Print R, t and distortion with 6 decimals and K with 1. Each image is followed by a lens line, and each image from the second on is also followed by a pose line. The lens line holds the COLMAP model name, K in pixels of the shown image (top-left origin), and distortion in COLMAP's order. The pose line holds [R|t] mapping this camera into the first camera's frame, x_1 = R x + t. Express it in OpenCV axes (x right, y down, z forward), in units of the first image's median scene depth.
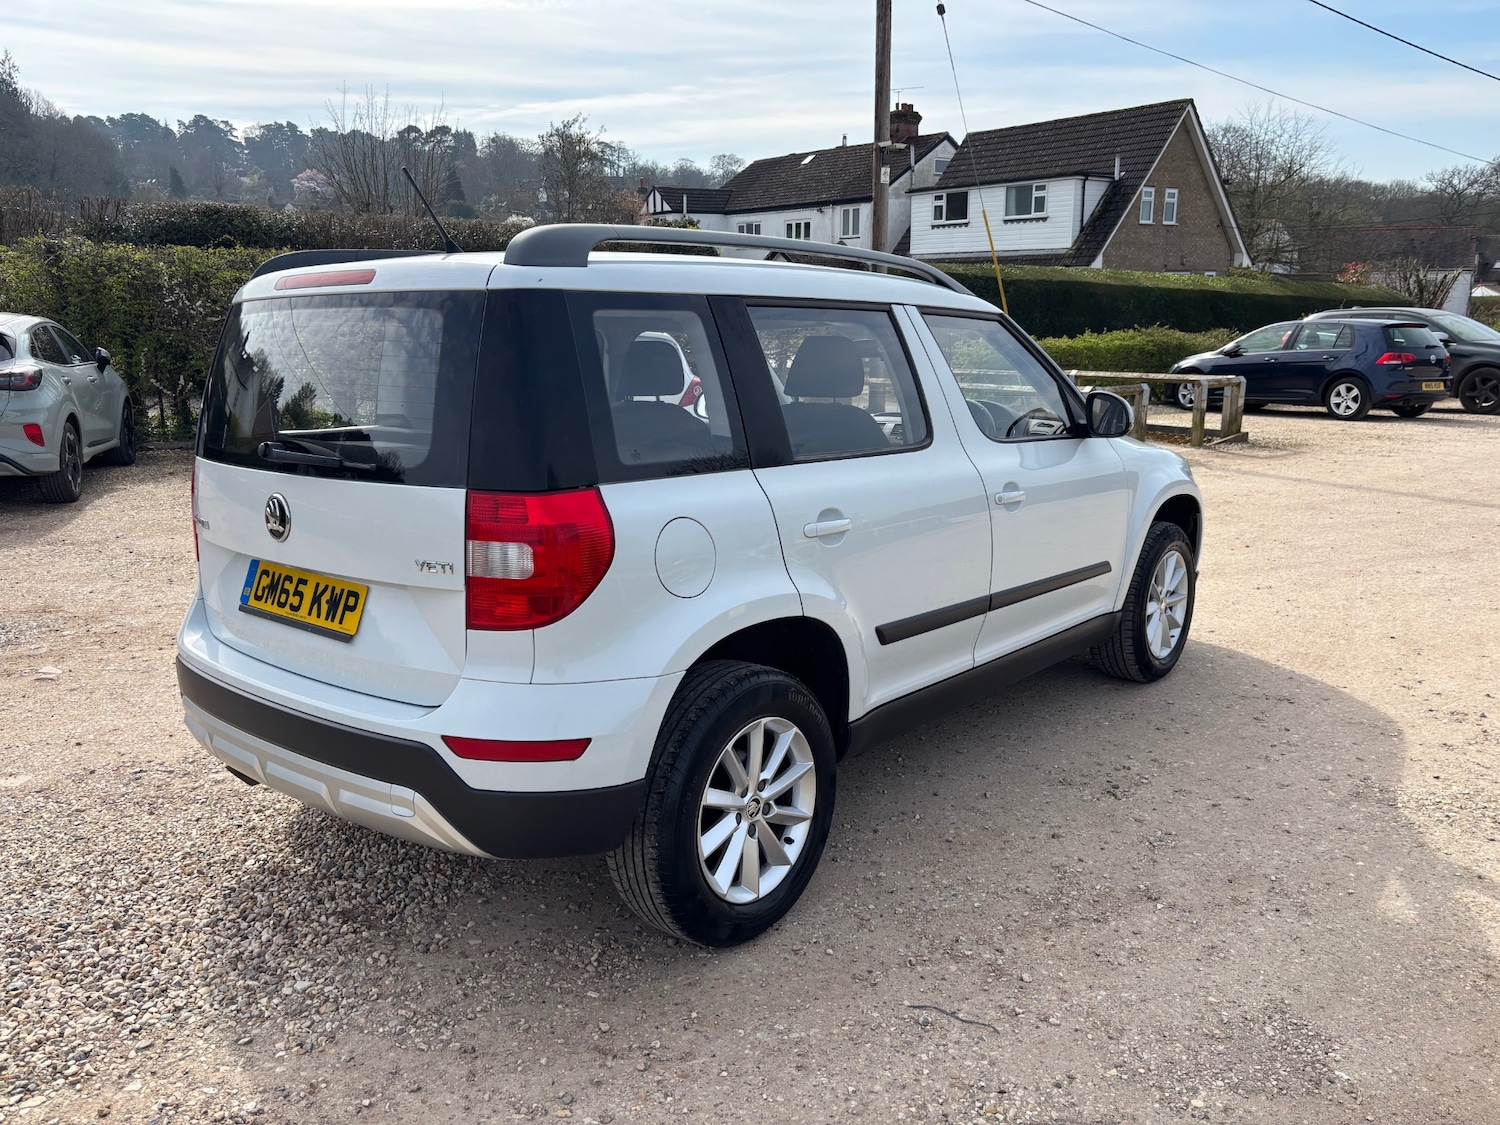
lens RADIAL K [[1147.2, 0, 742.3], [0, 1147.2, 563.6], [0, 0, 1]] dist [0.046059, -0.049600]
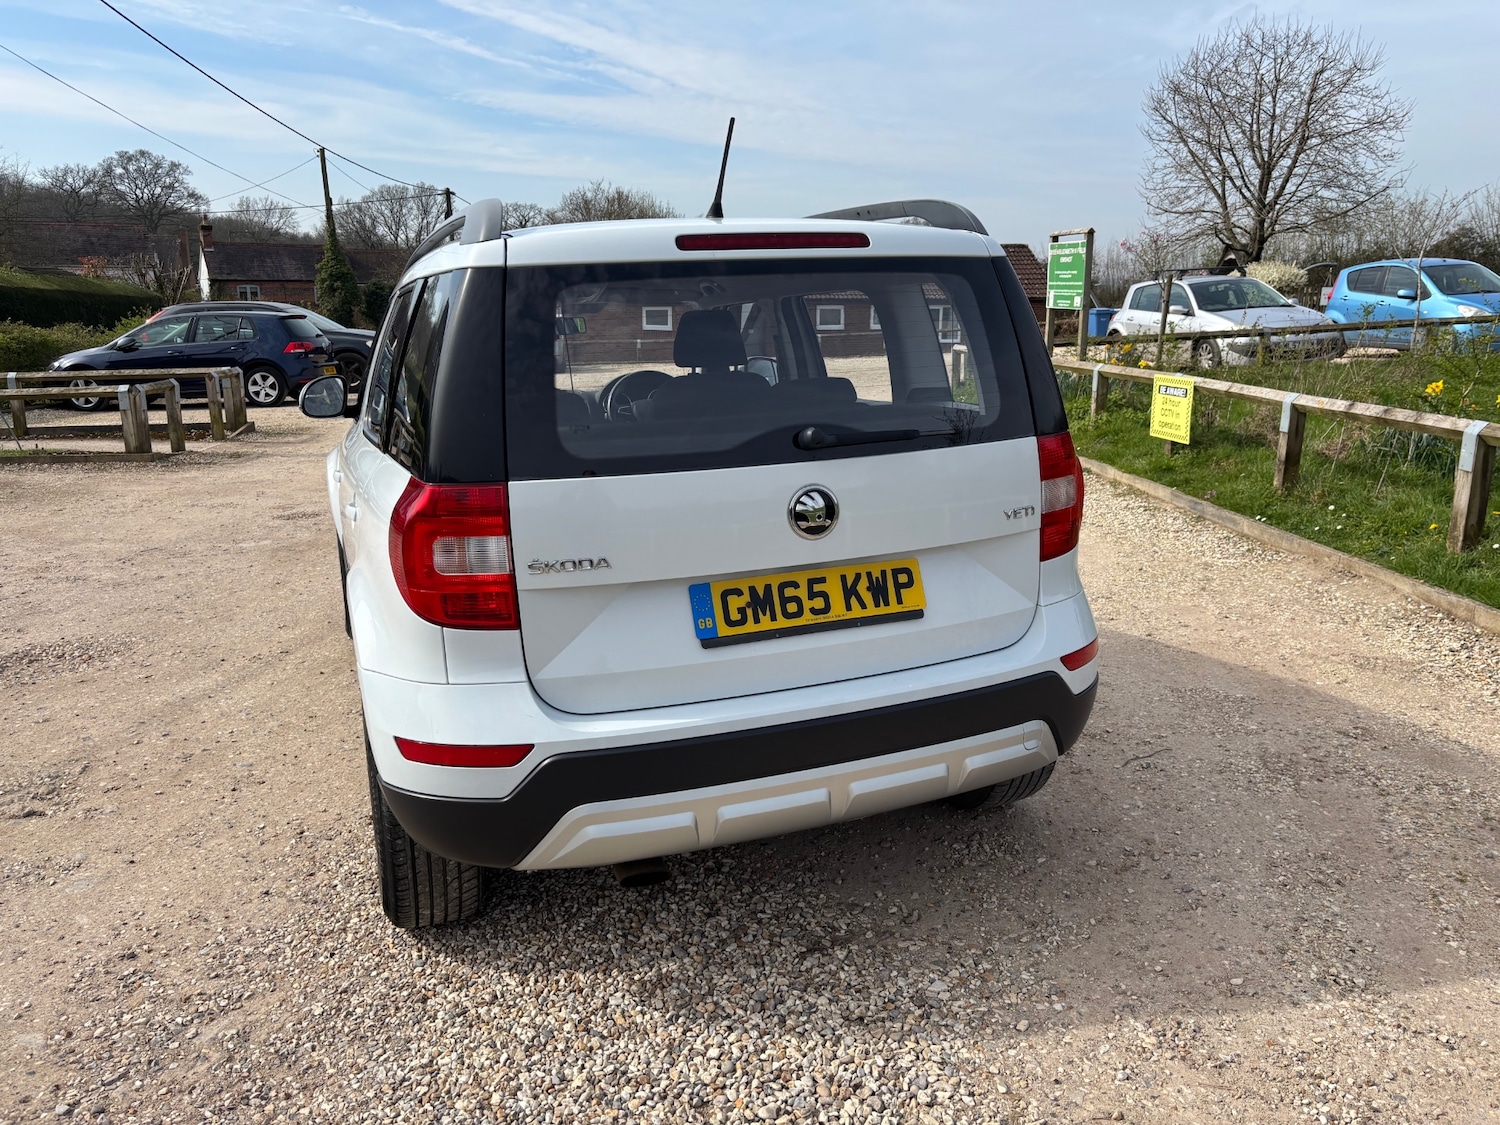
lens RADIAL K [[1147.2, 0, 764.4], [0, 1147.2, 554.7], [0, 0, 1]] dist [0.046059, -0.049600]
pose [[0.474123, -0.193188, 0.859003, -0.348459], [0.197948, 0.974043, 0.109804, -0.032904], [-0.857919, 0.117978, 0.500057, 0.177219]]
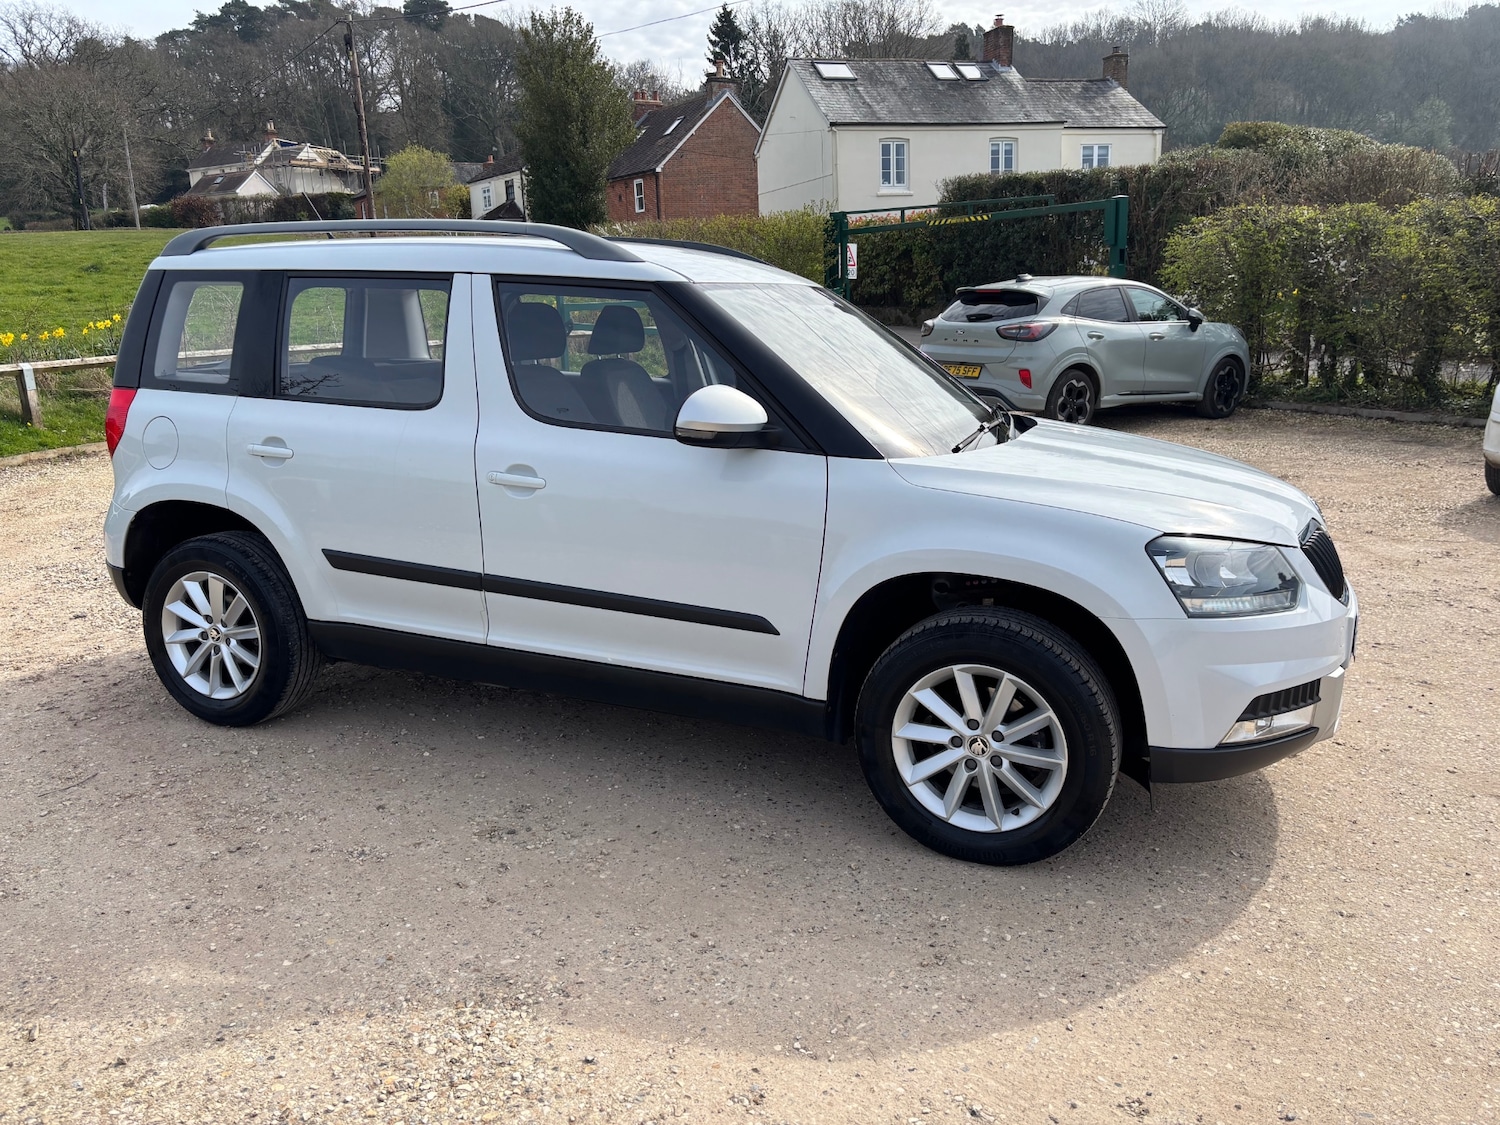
lens RADIAL K [[1147.2, 0, 753.2], [0, 1147.2, 547.9], [0, 0, 1]] dist [0.046059, -0.049600]
pose [[0.296516, 0.214413, -0.930648, 0.462743], [-0.194073, 0.967667, 0.161108, -0.076124], [0.935101, 0.132842, 0.328541, 0.349630]]
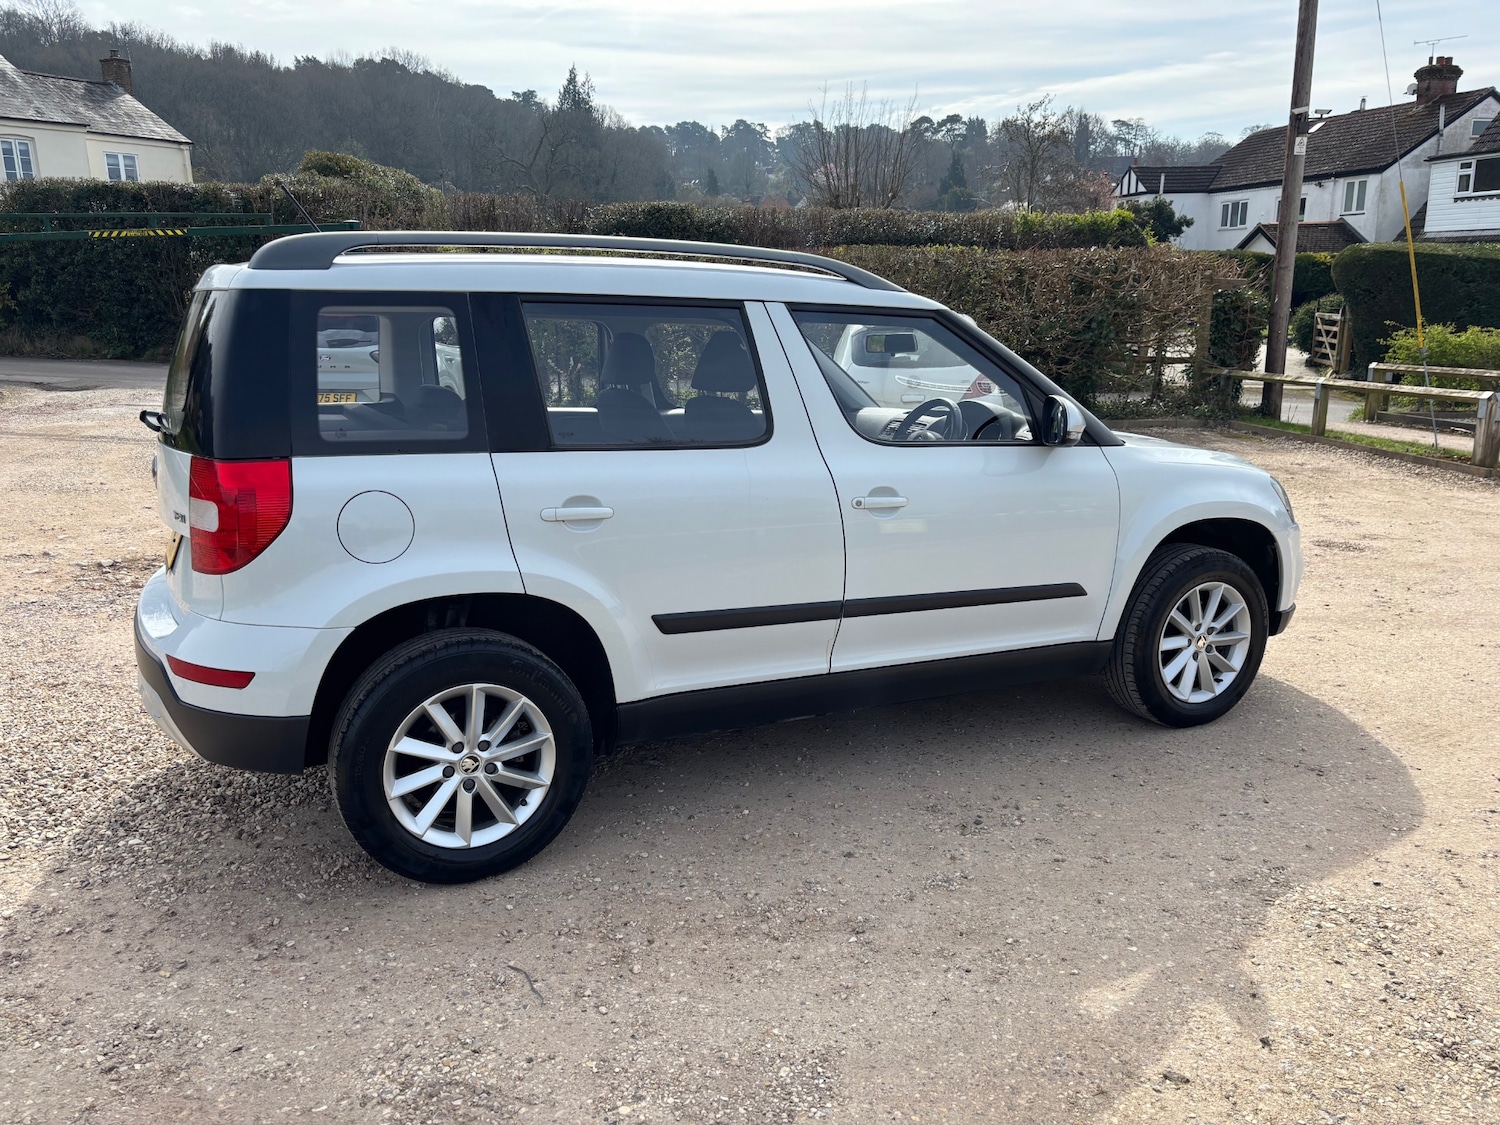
lens RADIAL K [[1147.2, 0, 748.5], [0, 1147.2, 560.9], [0, 0, 1]] dist [0.046059, -0.049600]
pose [[0.913866, 0.093150, -0.395186, 0.204423], [-0.089600, 0.995599, 0.027474, -0.010118], [0.396006, 0.010301, 0.918190, 0.030395]]
